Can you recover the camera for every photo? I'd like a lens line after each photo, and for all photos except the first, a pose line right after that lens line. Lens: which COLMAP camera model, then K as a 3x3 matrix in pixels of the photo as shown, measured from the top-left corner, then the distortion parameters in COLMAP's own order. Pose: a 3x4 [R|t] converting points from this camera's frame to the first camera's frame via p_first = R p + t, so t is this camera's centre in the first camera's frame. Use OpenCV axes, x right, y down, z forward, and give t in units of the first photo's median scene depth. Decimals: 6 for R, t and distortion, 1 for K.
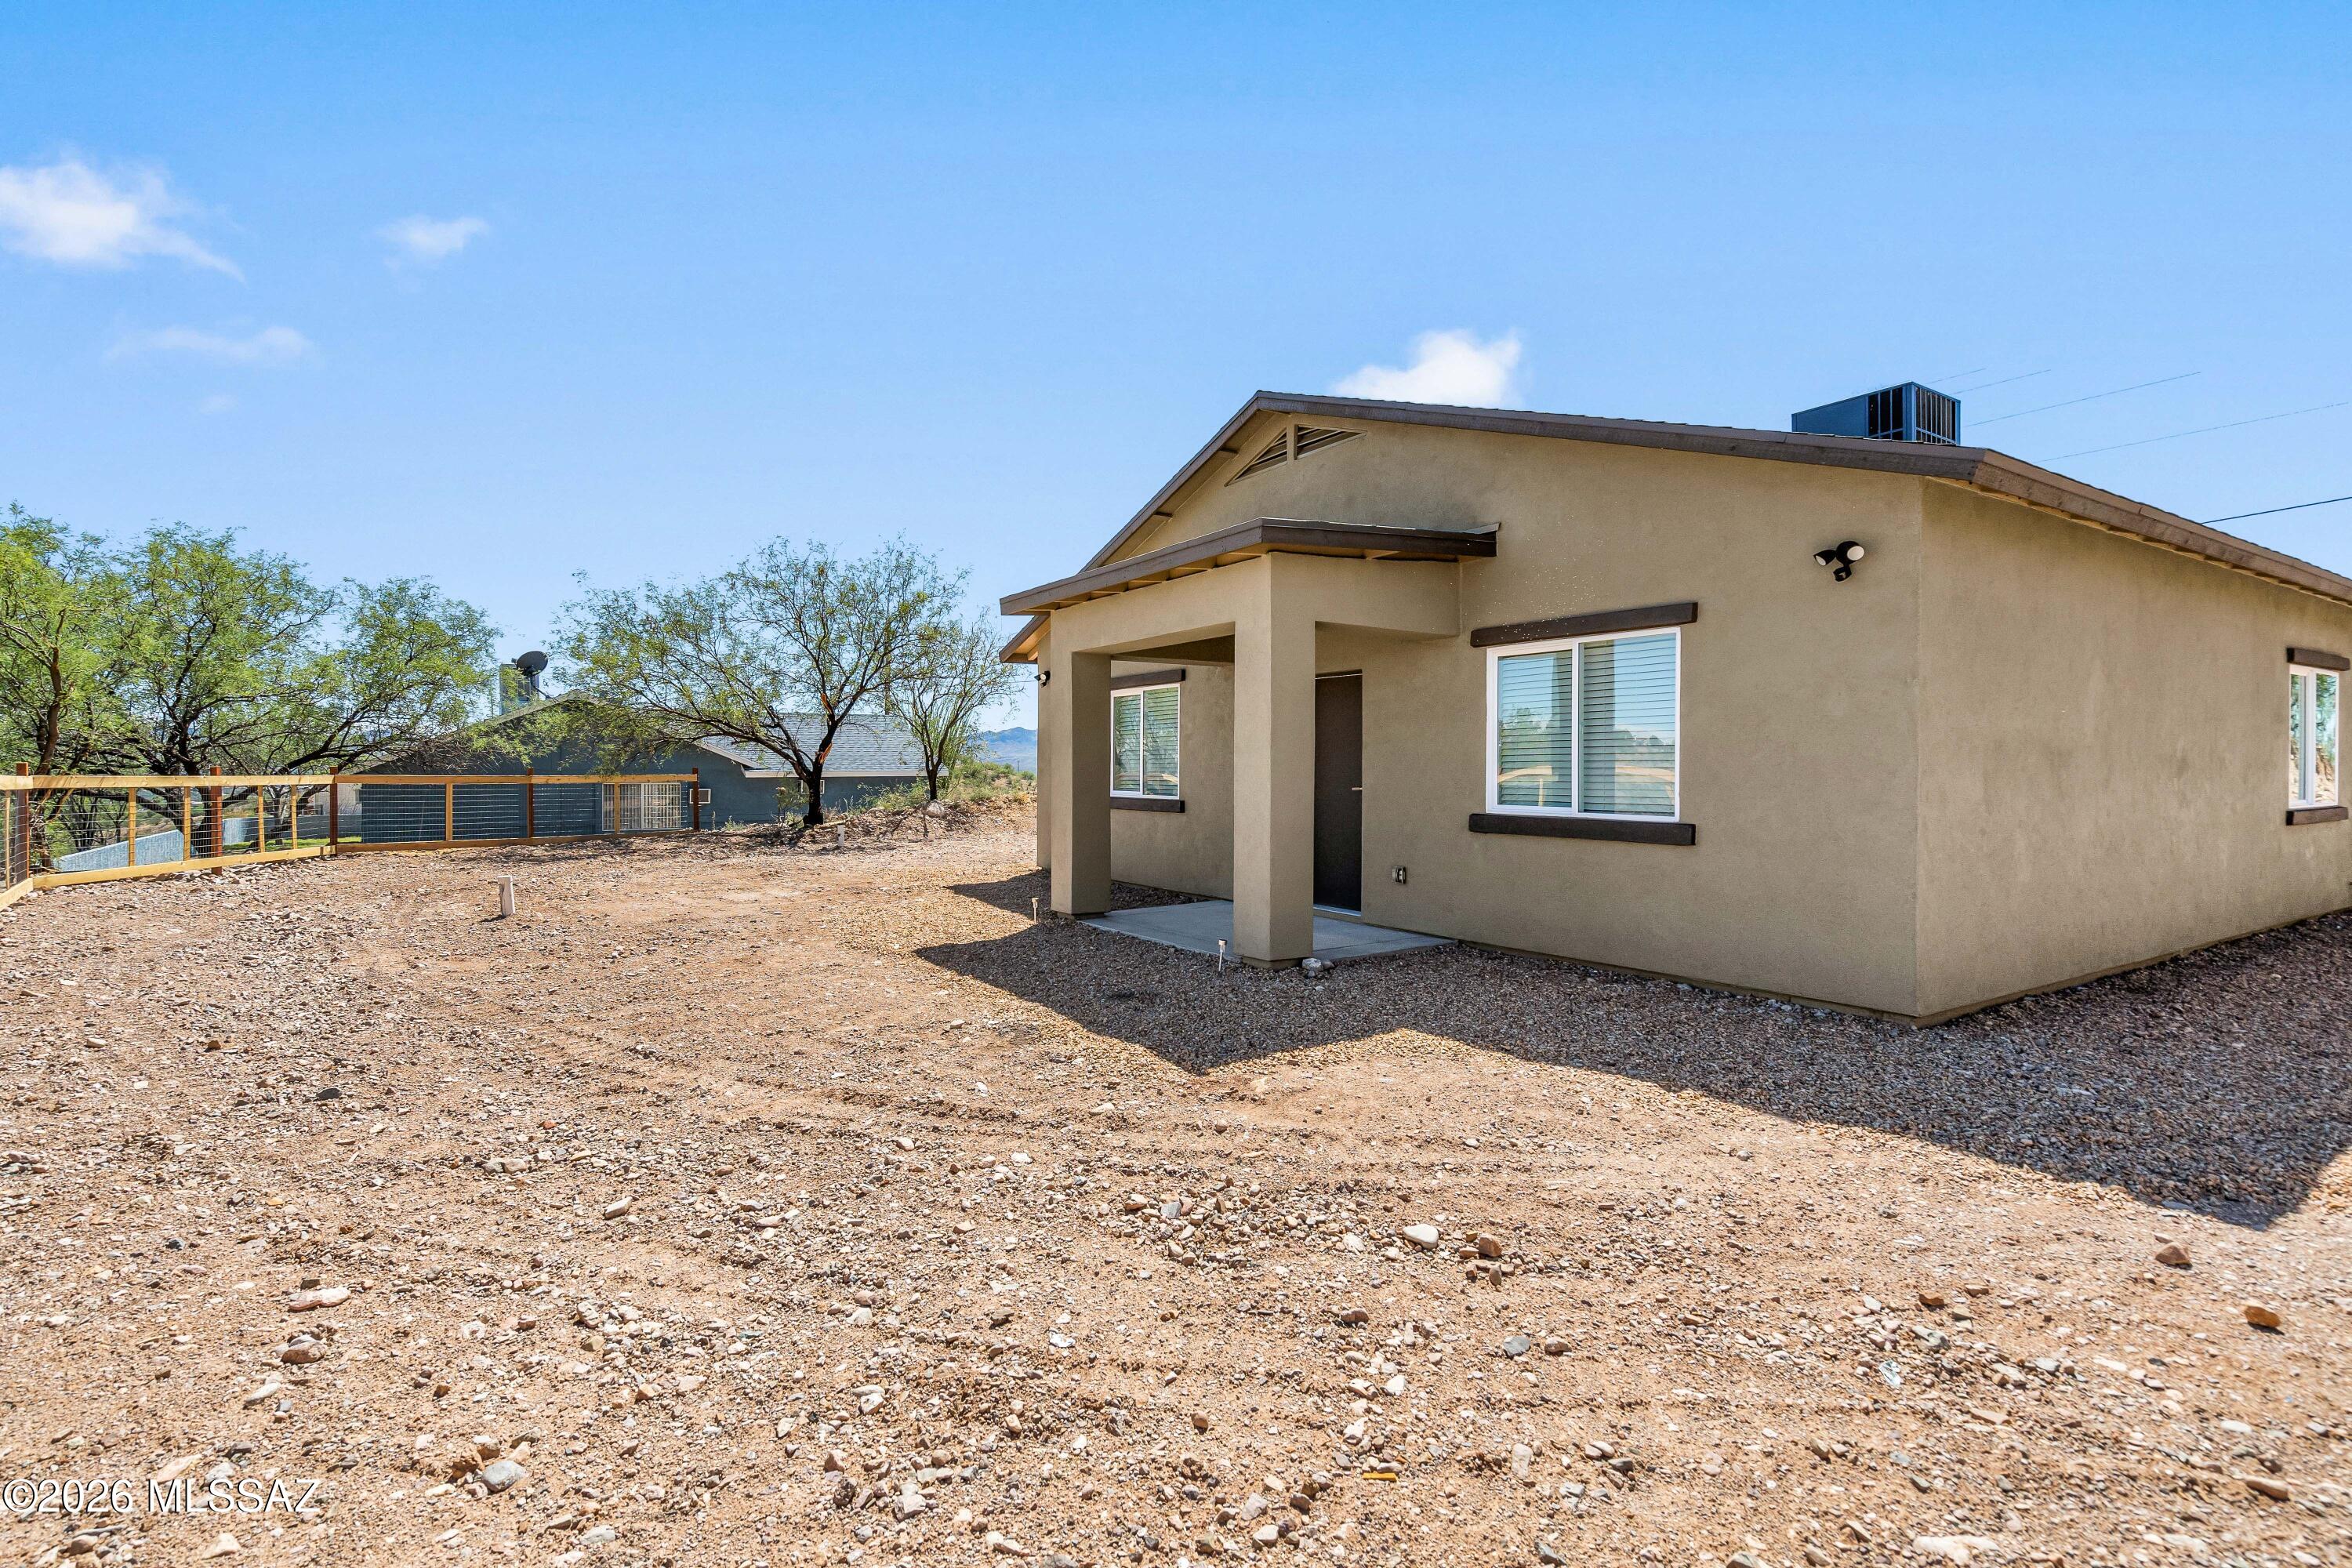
lens RADIAL K [[1084.9, 0, 1174.7], [0, 1084.9, 781.9], [0, 0, 1]] dist [-0.005706, 0.000415]
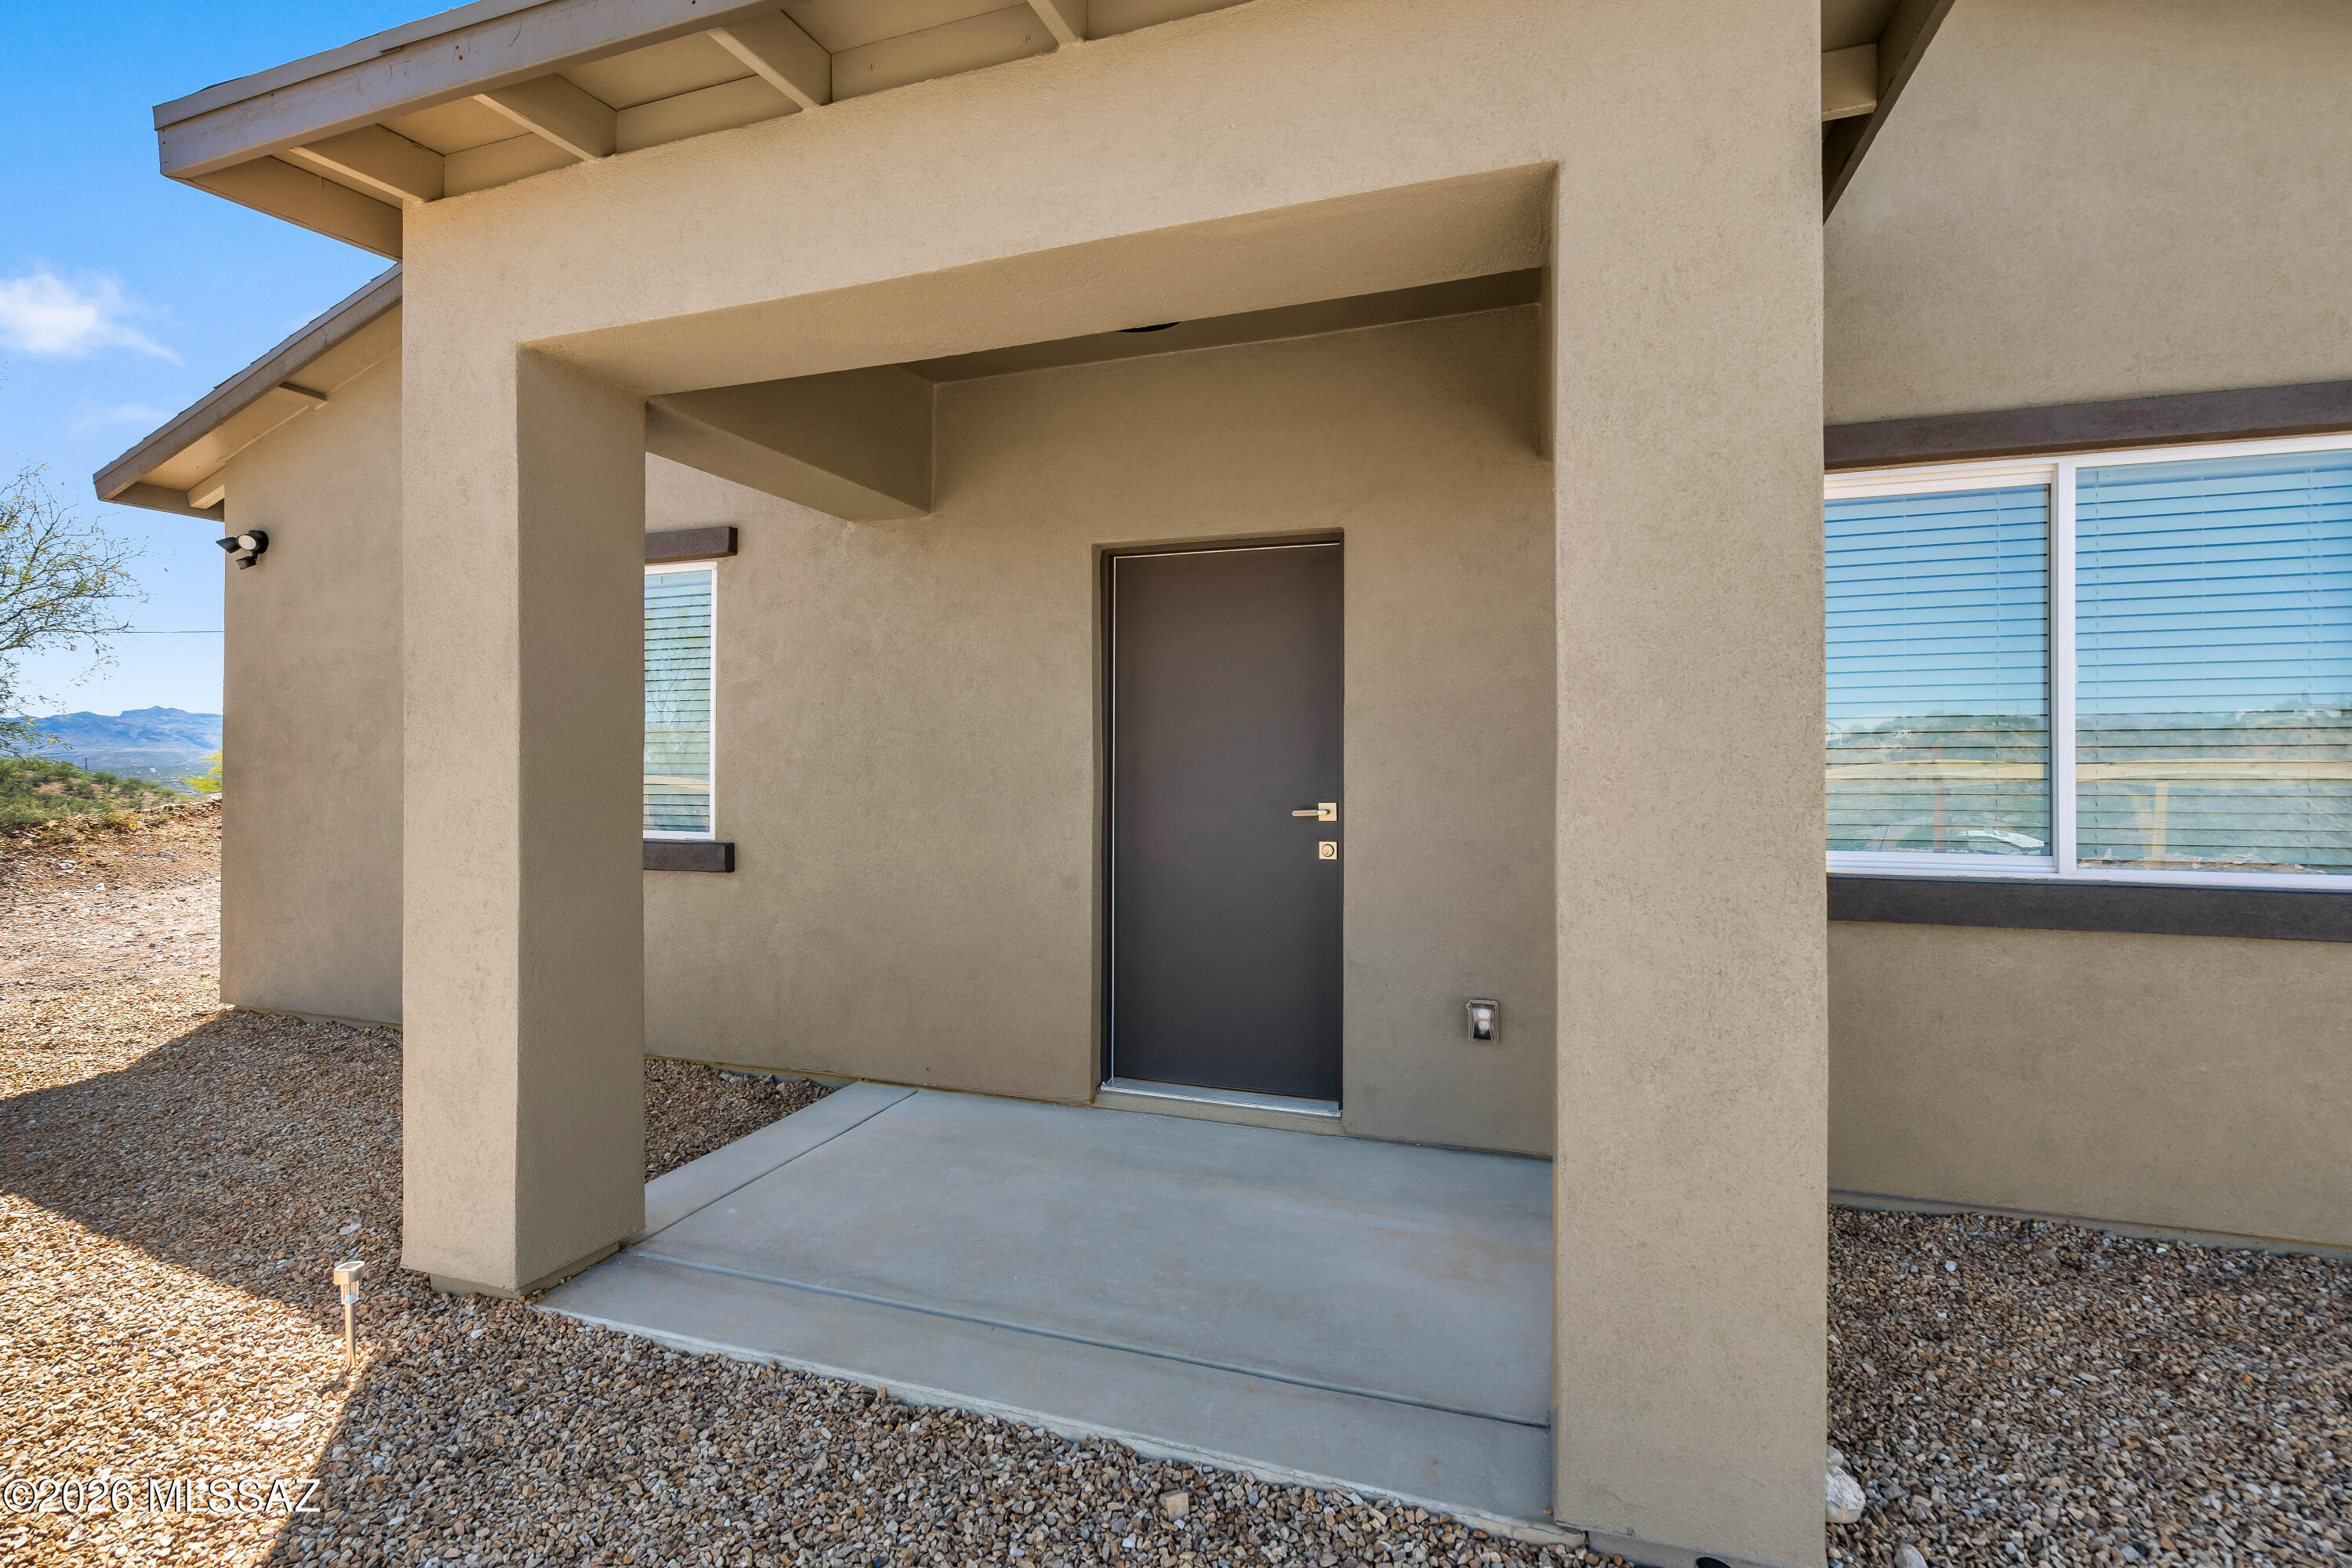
lens RADIAL K [[1084.9, 0, 1177.4], [0, 1084.9, 767.9], [0, 0, 1]] dist [-0.005706, 0.000415]
pose [[0.797432, -0.001292, 0.603407, -0.105781], [0.008767, 0.999917, -0.009446, -0.006275], [-0.603345, 0.012823, 0.797377, 0.561594]]
